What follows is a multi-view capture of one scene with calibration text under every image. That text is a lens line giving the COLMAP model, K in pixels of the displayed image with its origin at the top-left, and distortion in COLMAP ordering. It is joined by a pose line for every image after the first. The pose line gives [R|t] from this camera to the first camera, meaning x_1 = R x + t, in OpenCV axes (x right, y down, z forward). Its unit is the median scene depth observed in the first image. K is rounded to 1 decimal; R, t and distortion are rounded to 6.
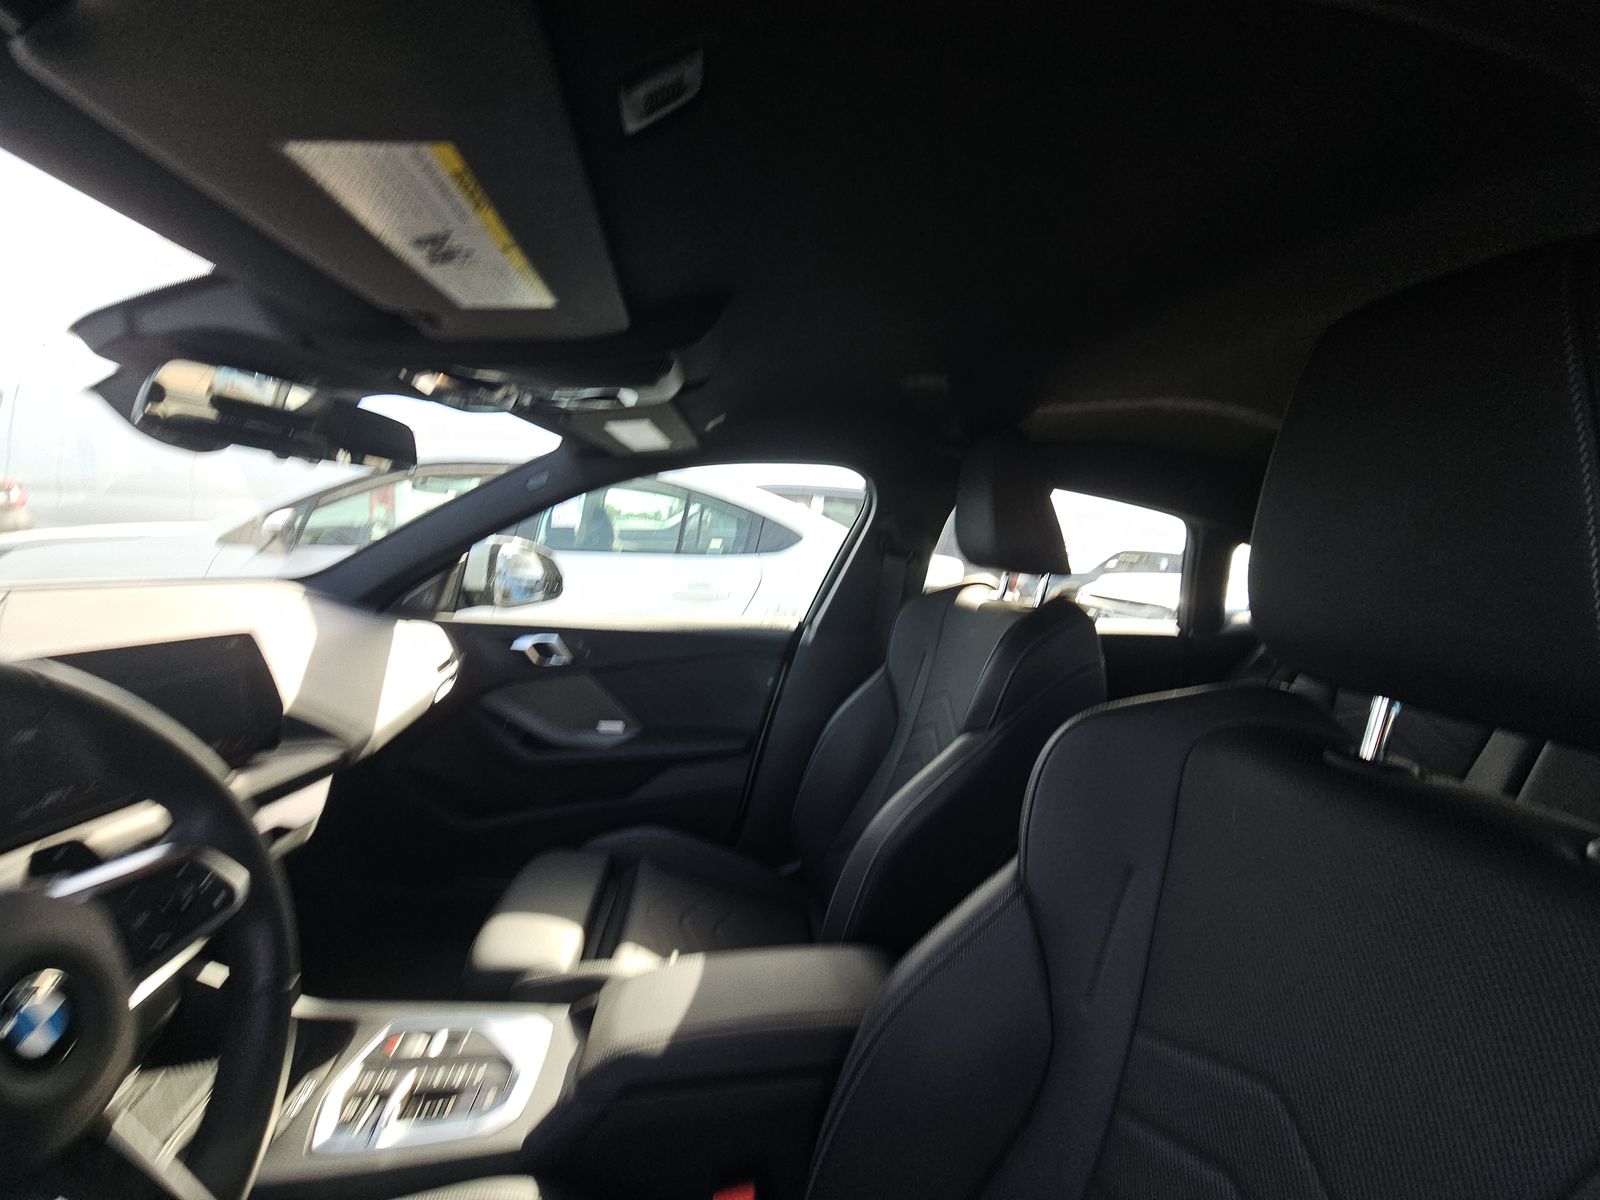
lens RADIAL K [[659.5, 0, 801.5], [0, 659.5, 597.8], [0, 0, 1]] dist [0.009646, -0.008120]
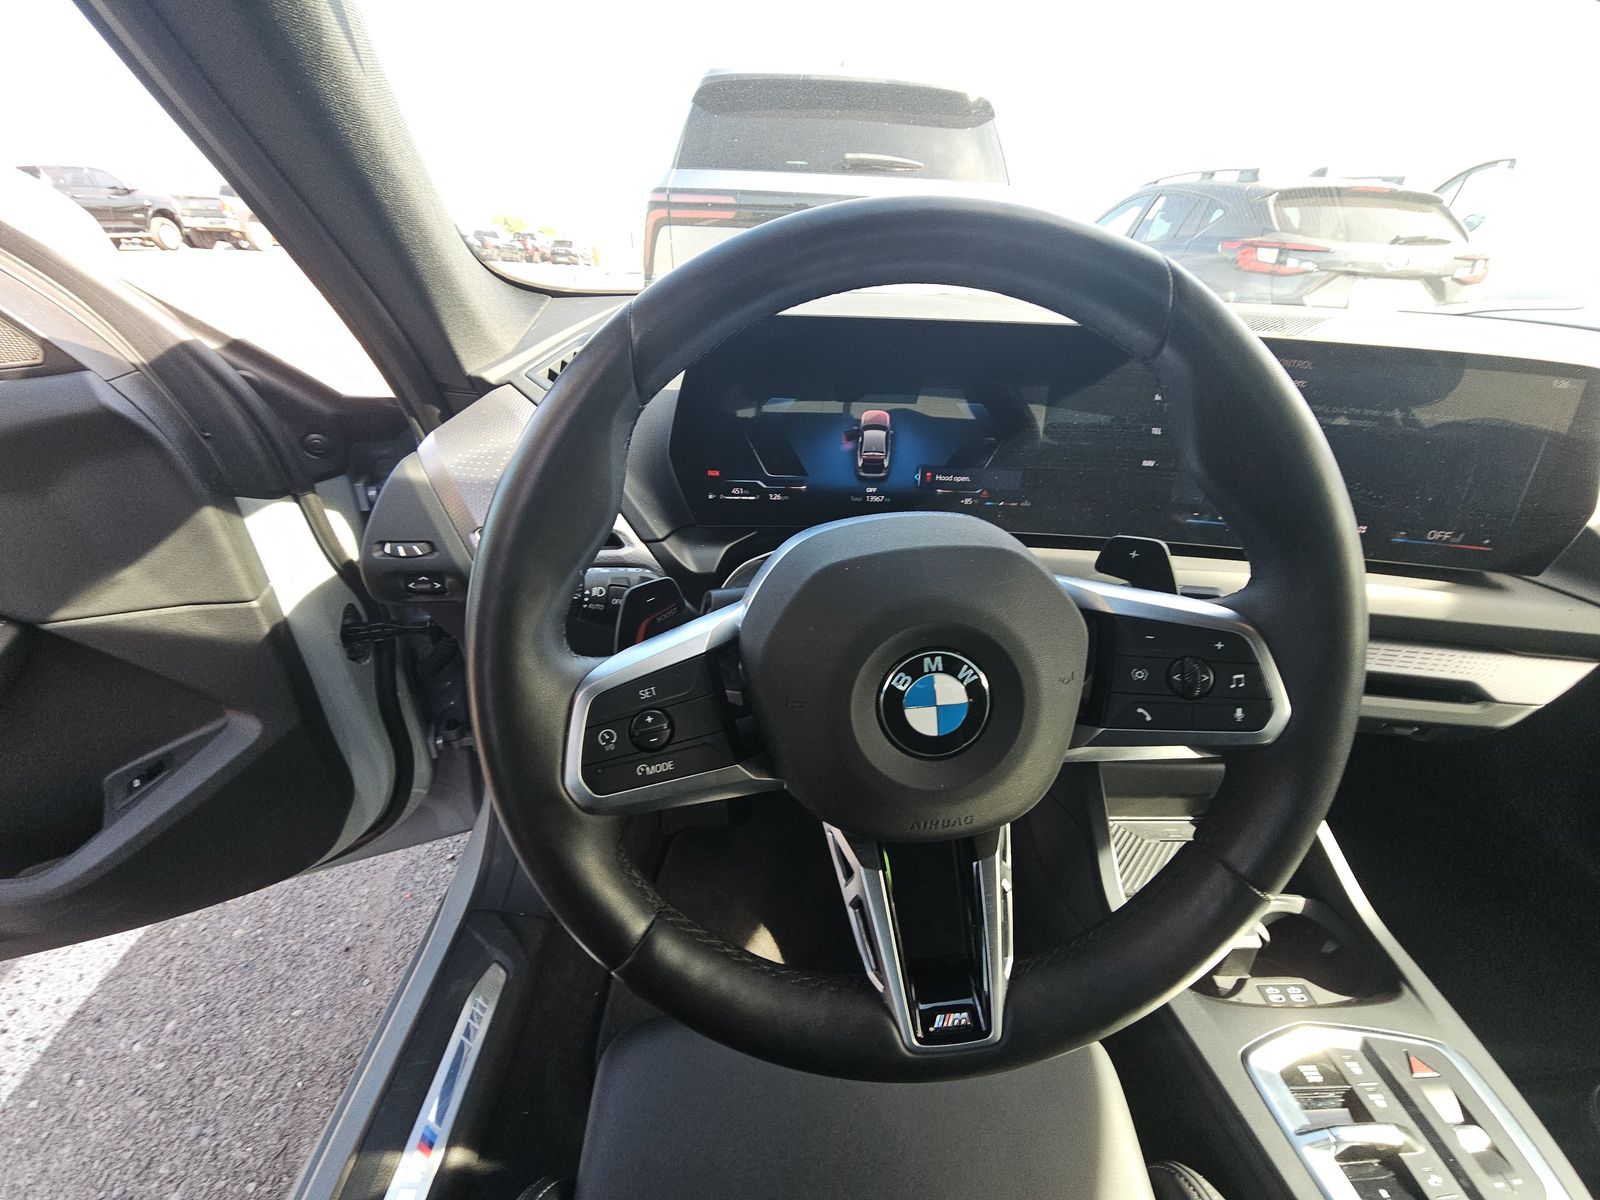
lens RADIAL K [[659.5, 0, 813.4], [0, 659.5, 605.1], [0, 0, 1]] dist [0.009646, -0.008120]
pose [[-0.063935, 0.412554, -0.908687, -0.118955], [-0.132541, 0.898973, 0.417470, 0.055658], [0.989113, 0.147129, -0.002796, 0.223732]]
